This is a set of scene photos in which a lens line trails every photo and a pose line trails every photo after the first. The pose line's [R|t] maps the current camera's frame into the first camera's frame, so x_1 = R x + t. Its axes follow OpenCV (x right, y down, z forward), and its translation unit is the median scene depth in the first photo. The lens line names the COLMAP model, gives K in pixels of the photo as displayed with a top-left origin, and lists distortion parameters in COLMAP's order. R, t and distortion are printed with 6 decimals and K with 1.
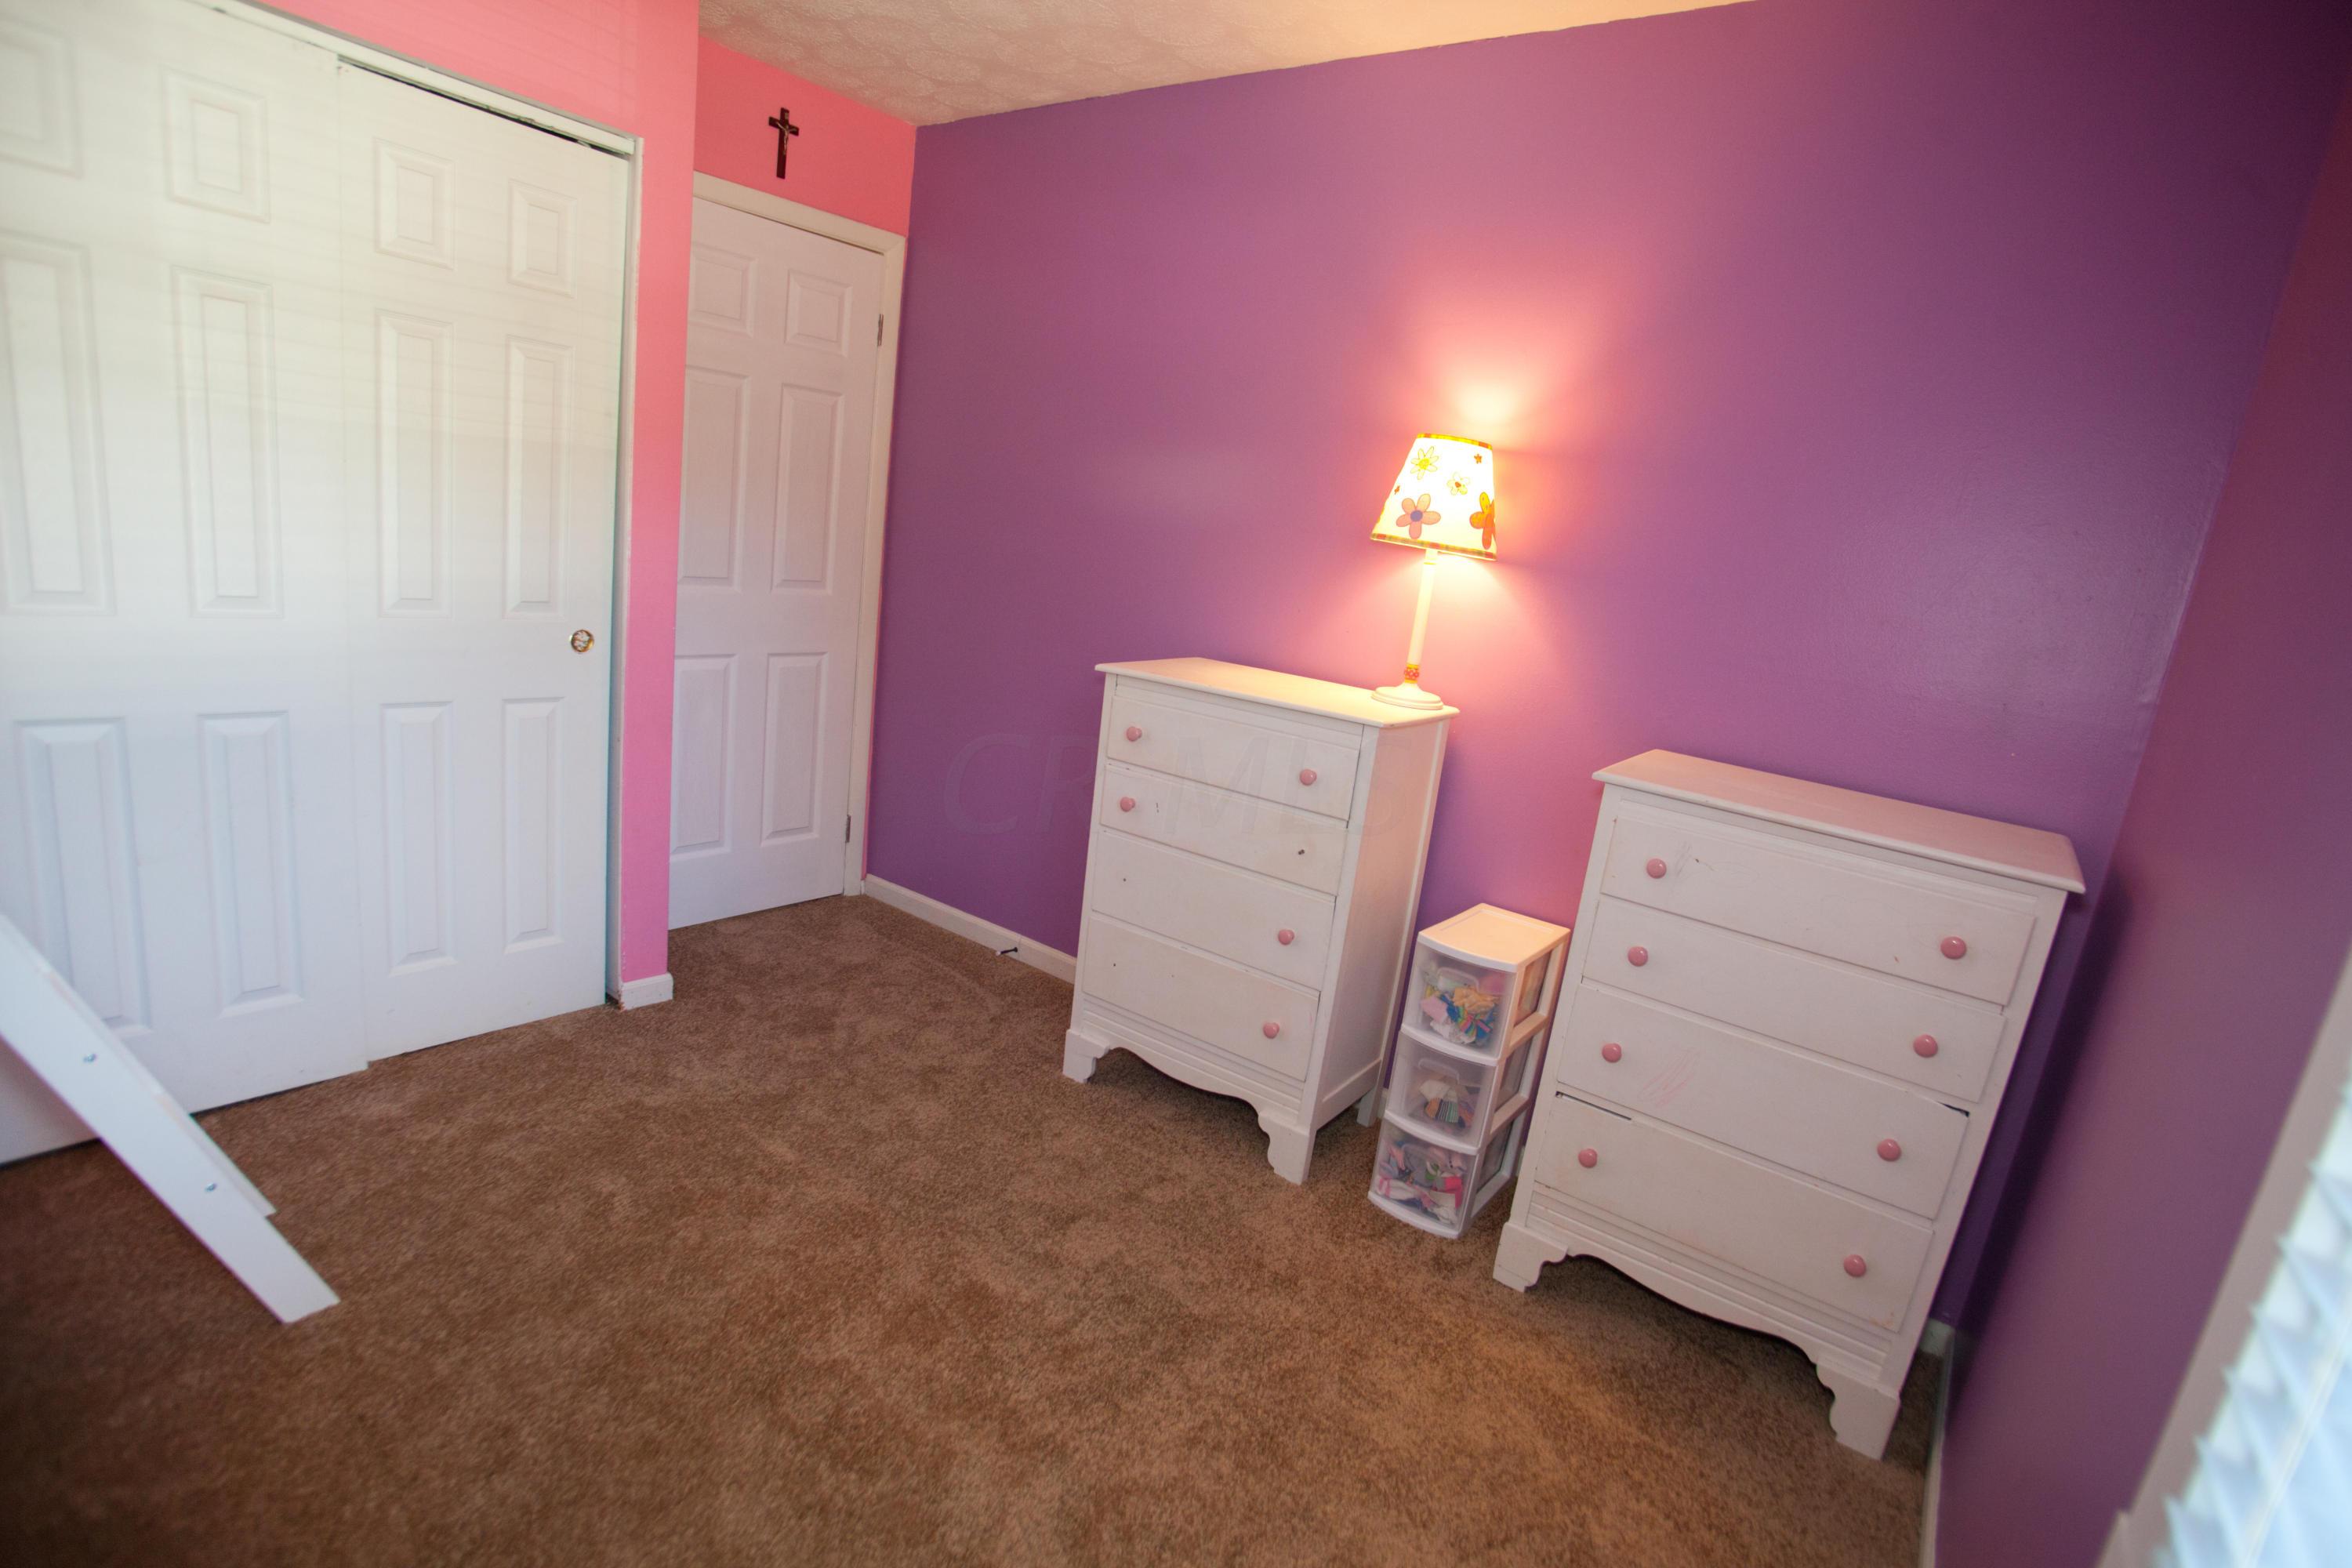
lens RADIAL K [[1149.8, 0, 1189.1], [0, 1149.8, 788.3], [0, 0, 1]] dist [-0.071589, 0.027104]
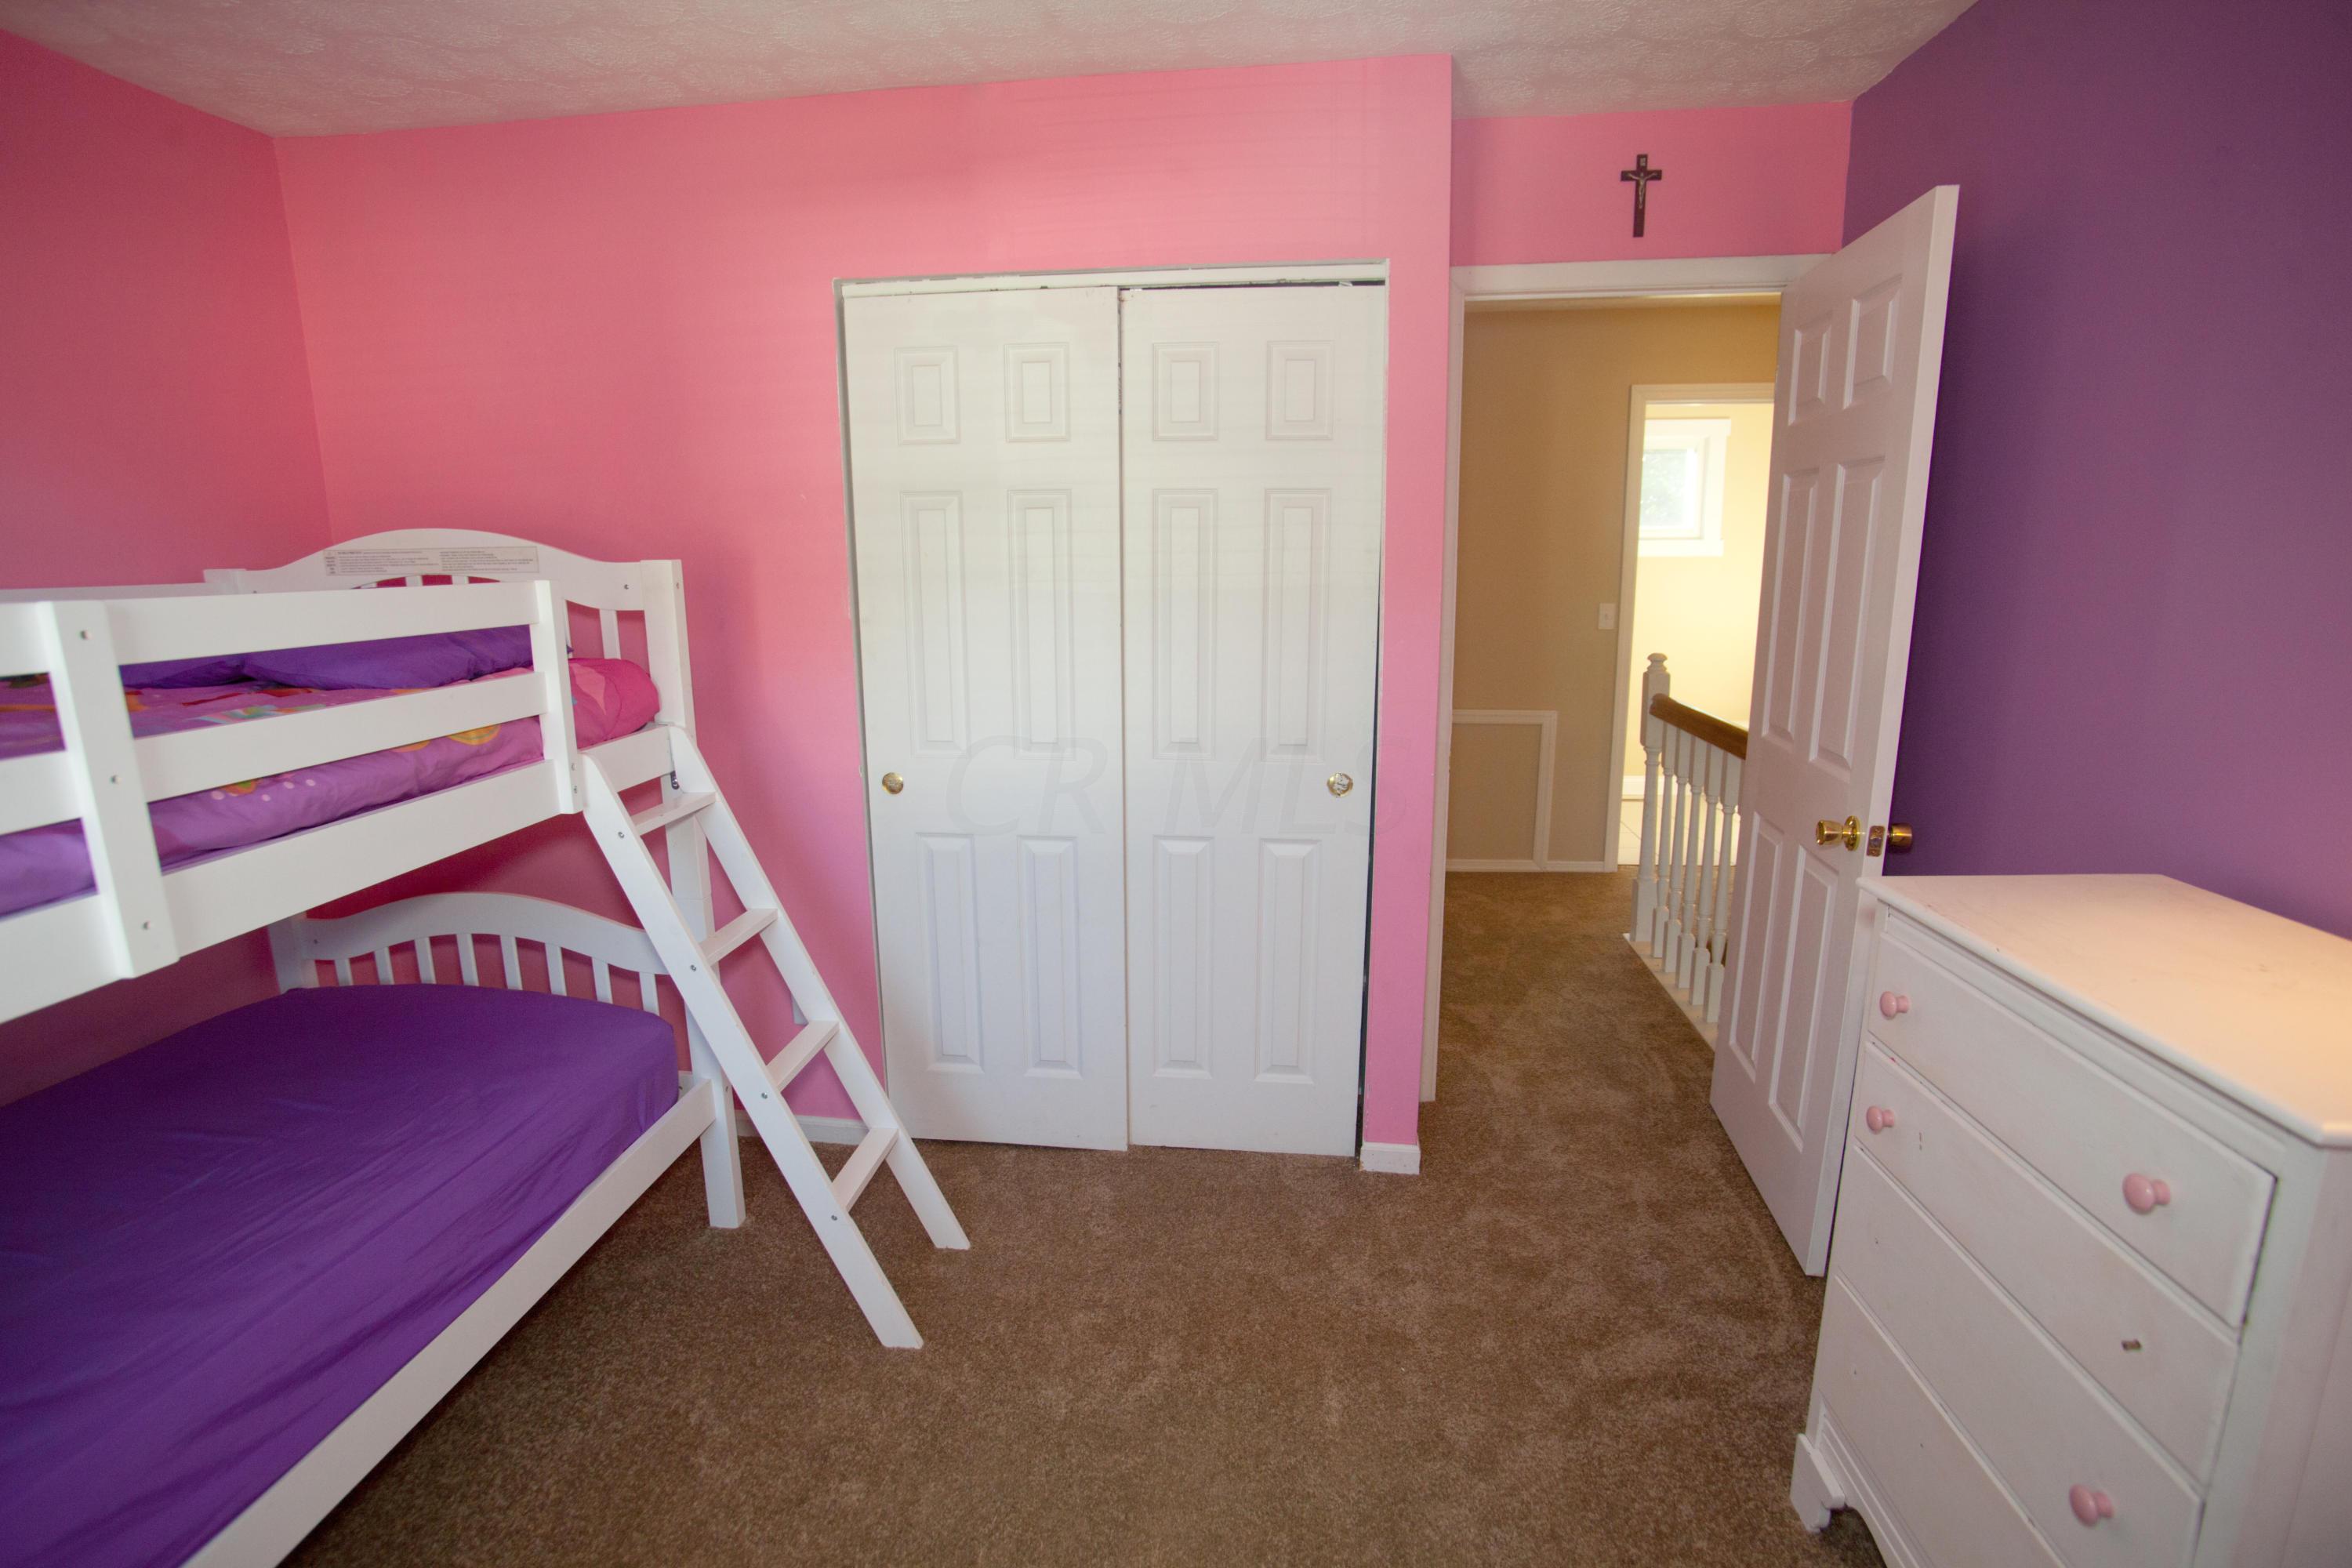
lens RADIAL K [[1149.8, 0, 1178.1], [0, 1149.8, 790.2], [0, 0, 1]] dist [-0.071589, 0.027104]
pose [[0.489567, 0.057660, -0.870057, 0.254879], [-0.122409, 0.992475, -0.003105, -0.105624], [0.863331, 0.108023, 0.492941, 0.391487]]
